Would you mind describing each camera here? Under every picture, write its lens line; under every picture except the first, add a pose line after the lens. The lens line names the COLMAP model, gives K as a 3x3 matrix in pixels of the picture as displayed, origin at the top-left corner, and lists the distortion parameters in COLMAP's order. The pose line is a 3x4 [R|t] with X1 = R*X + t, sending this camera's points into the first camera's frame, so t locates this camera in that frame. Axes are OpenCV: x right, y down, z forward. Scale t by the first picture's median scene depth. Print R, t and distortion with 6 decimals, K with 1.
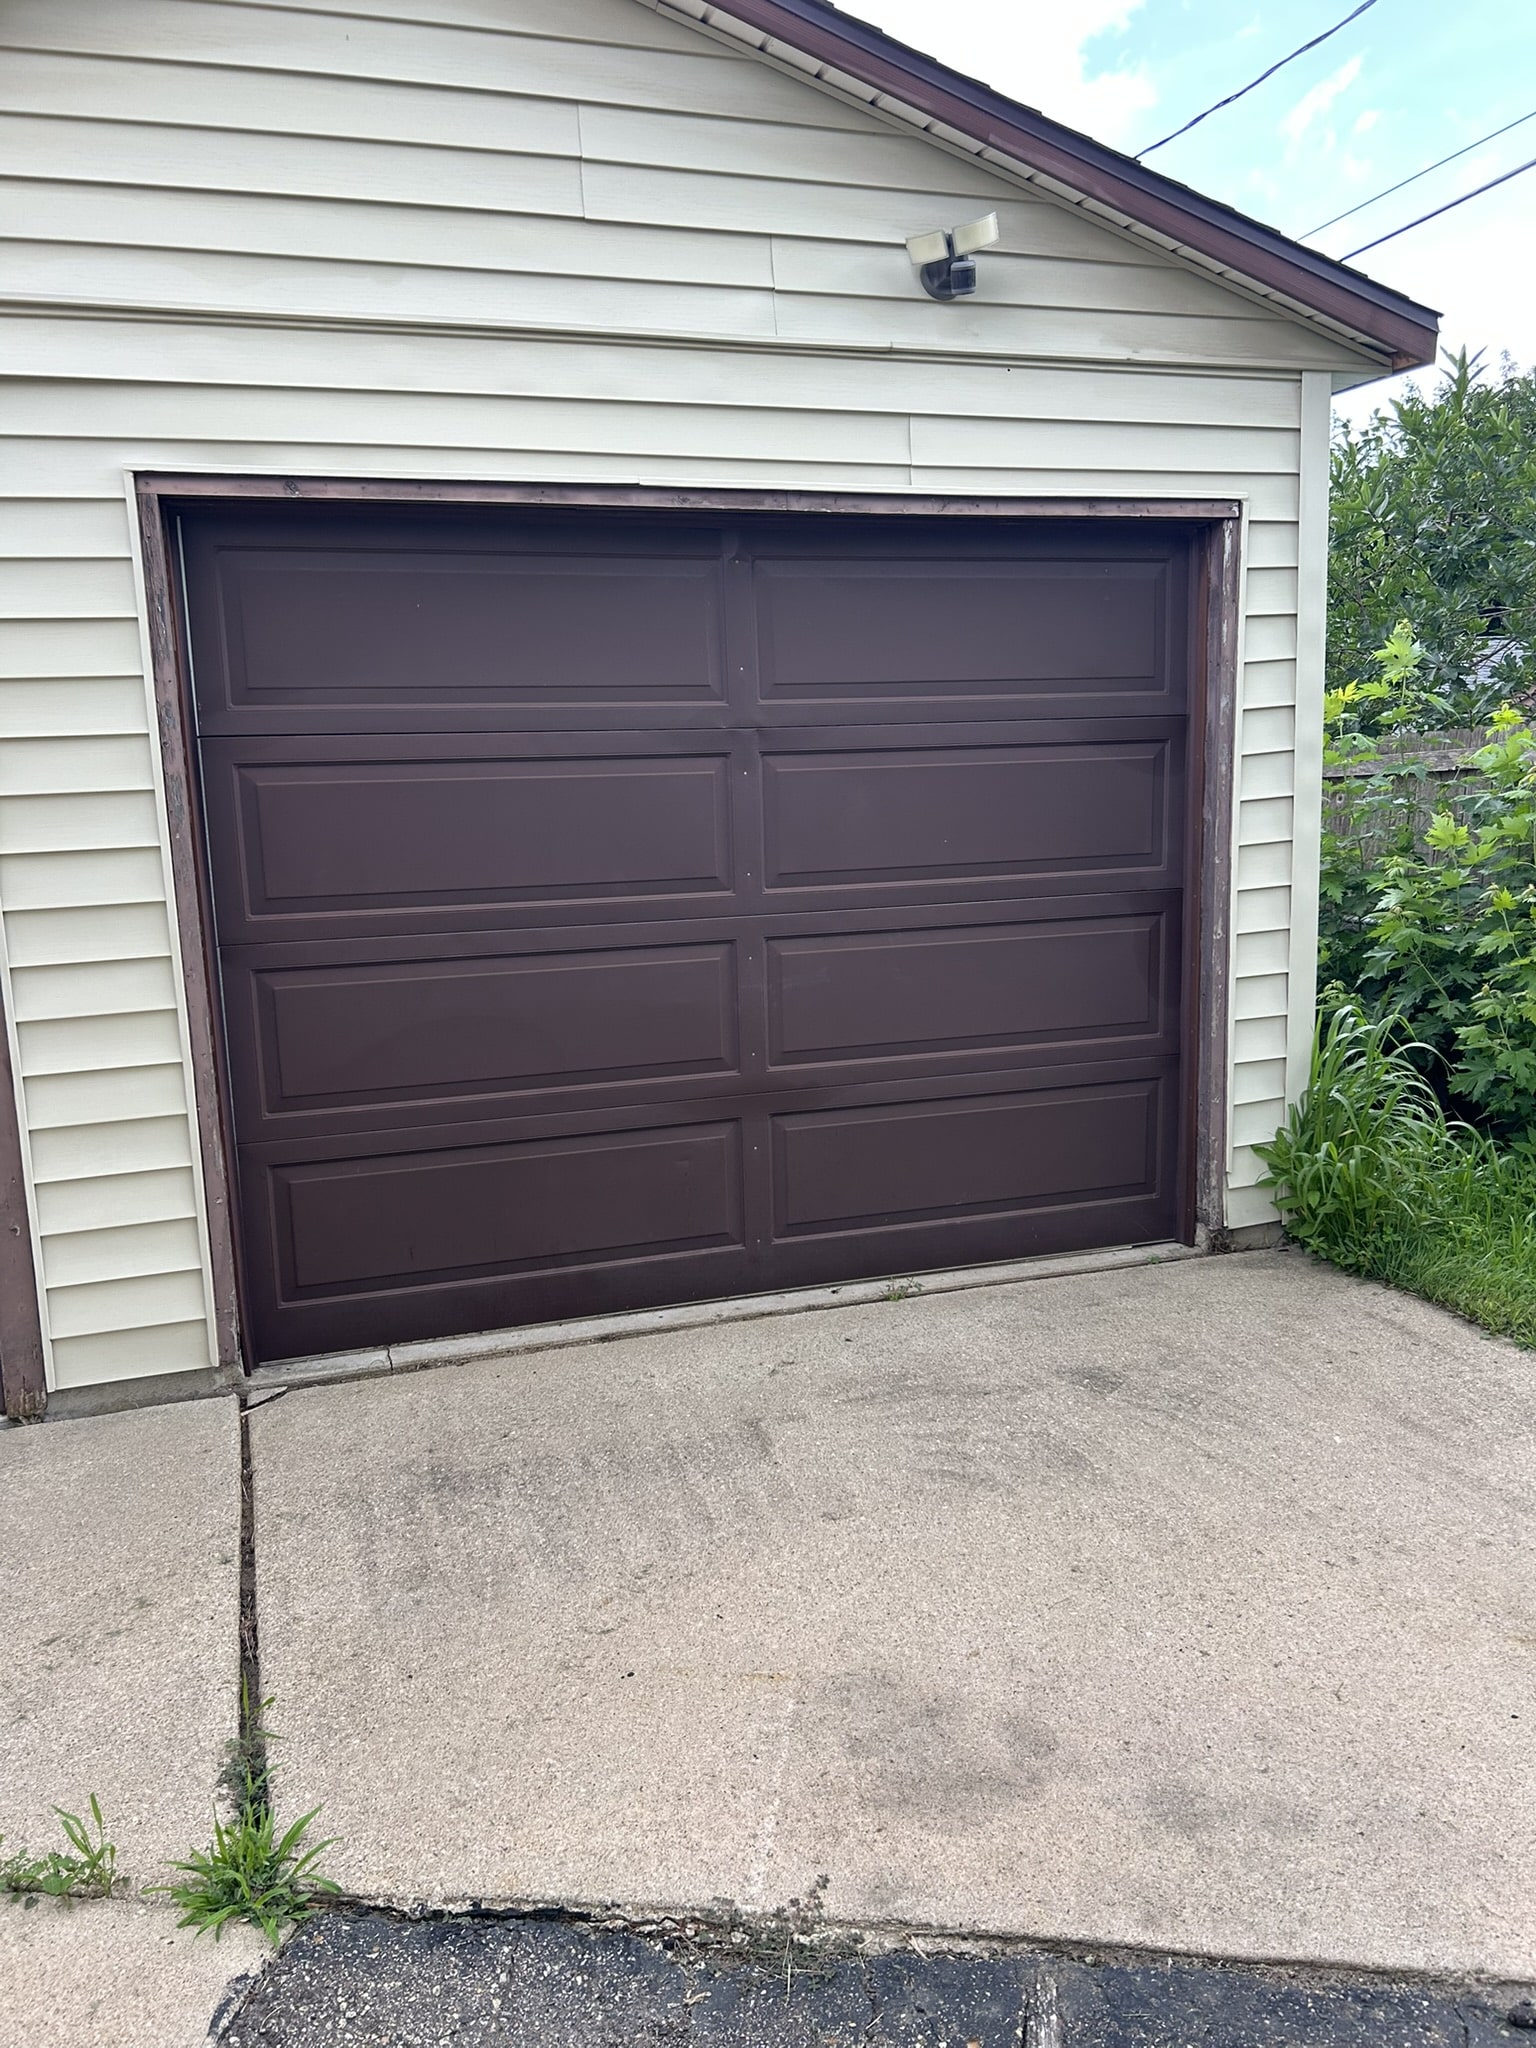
lens RADIAL K [[1543.4, 0, 767.2], [0, 1543.4, 1019.0], [0, 0, 1]] dist [0.053743, -0.062638]
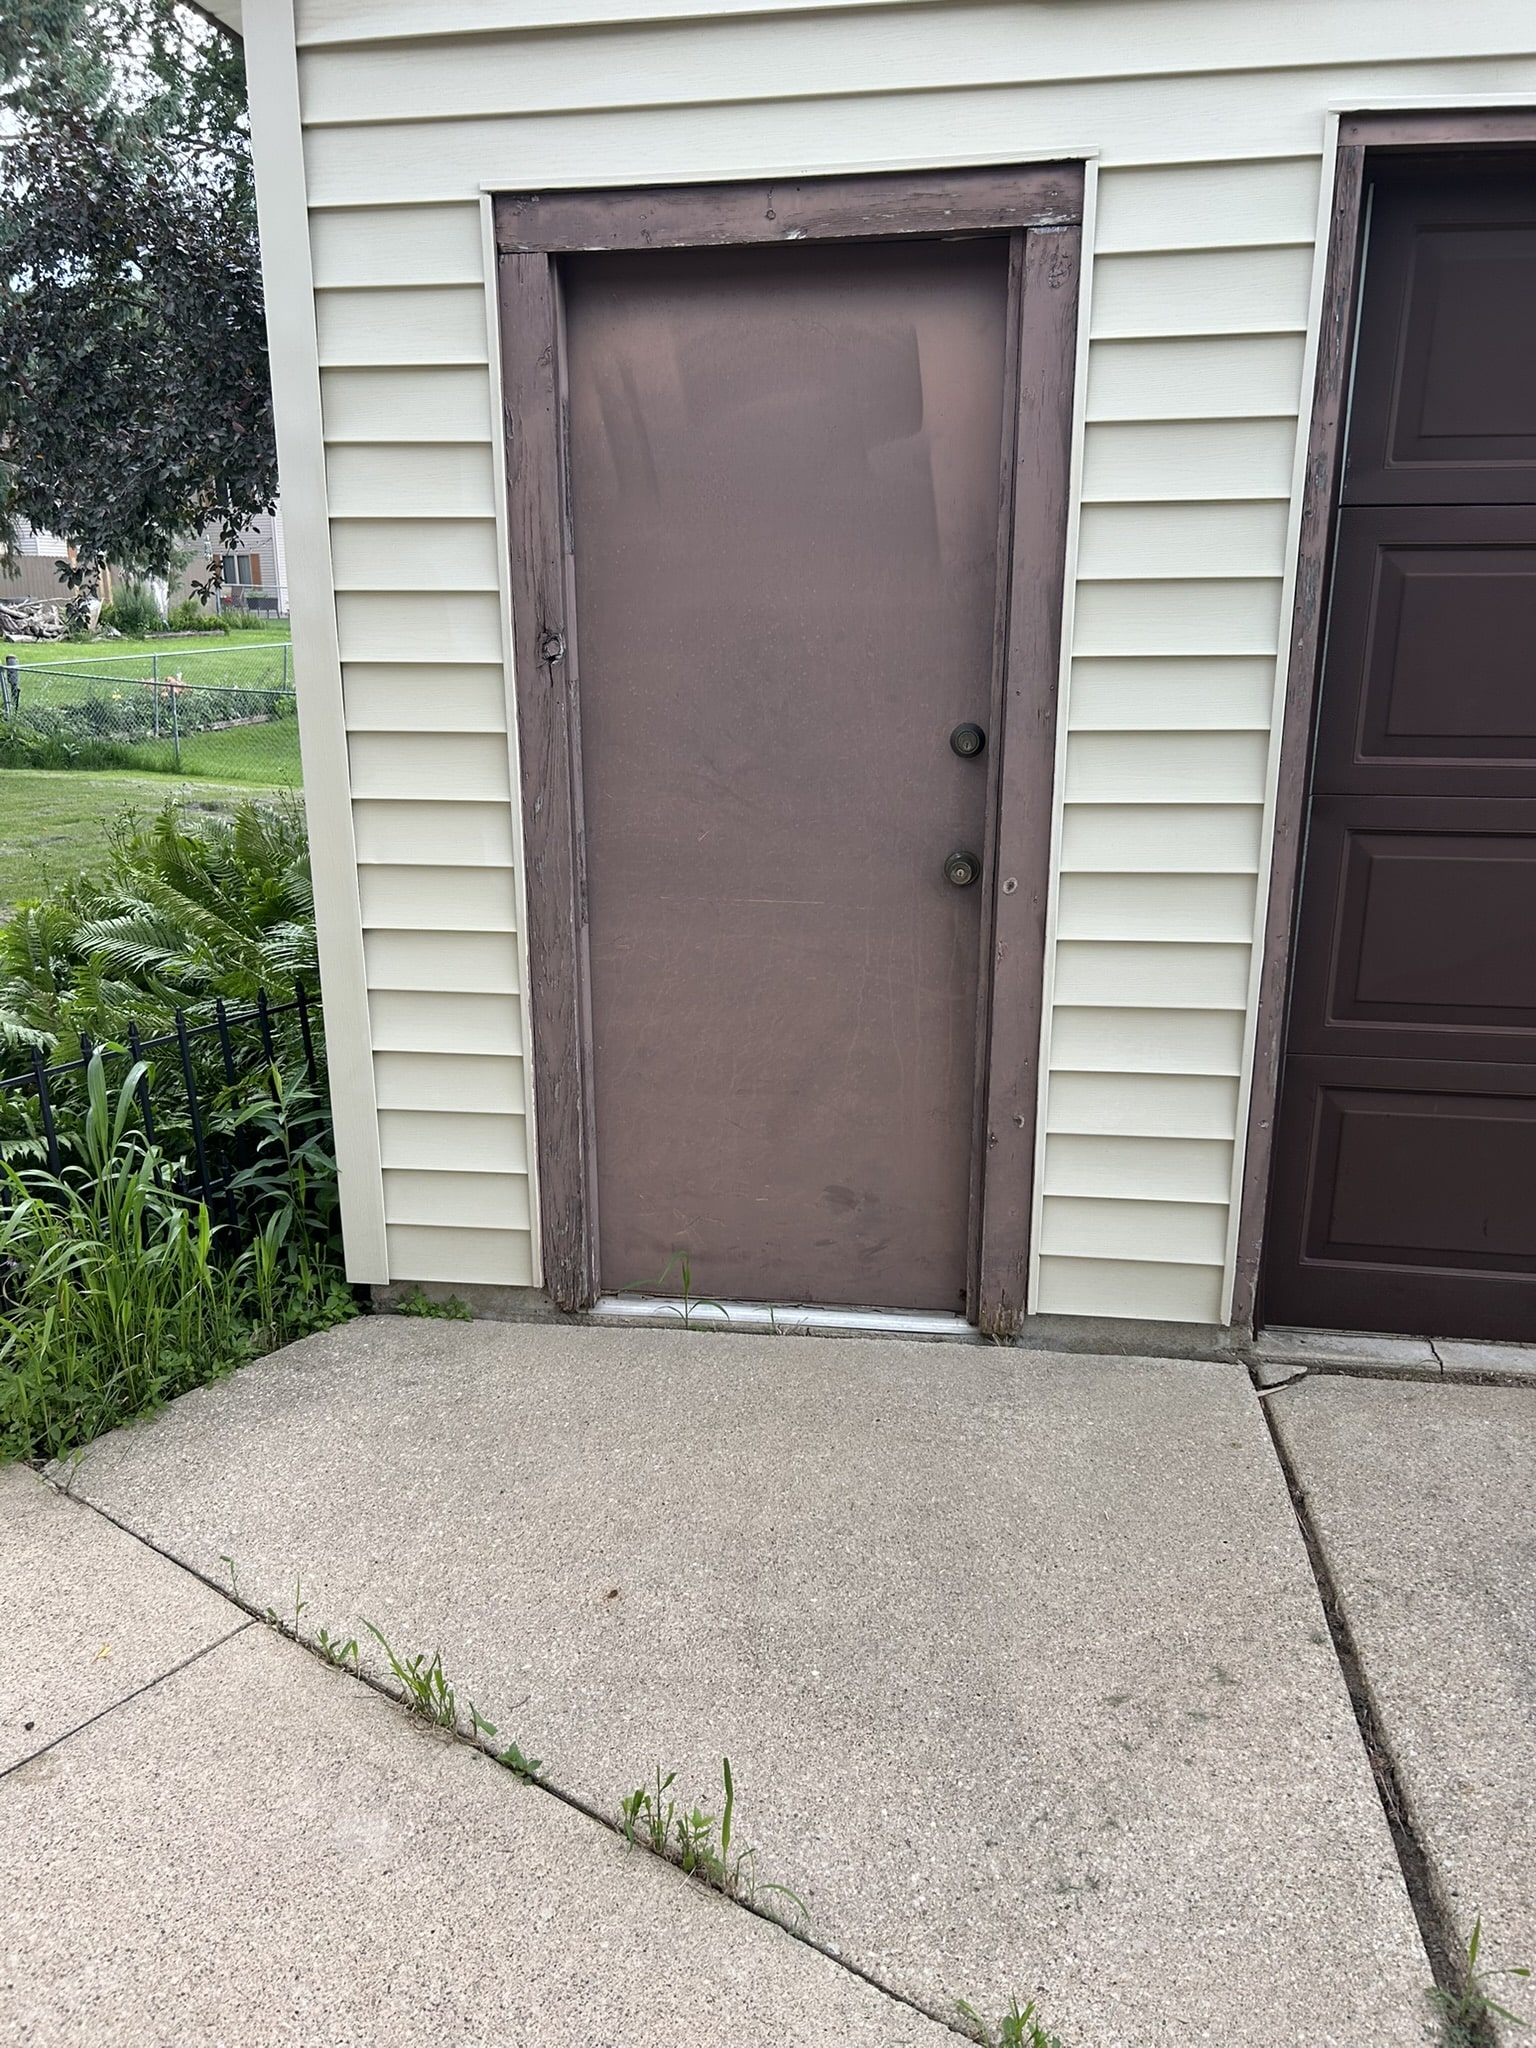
lens RADIAL K [[1543.4, 0, 773.4], [0, 1543.4, 1026.6], [0, 0, 1]] dist [0.053743, -0.062638]
pose [[0.899554, 0.146405, -0.411544, -0.263762], [-0.099166, 0.986006, 0.134010, -0.011075], [0.425405, -0.079738, 0.901484, 0.202254]]
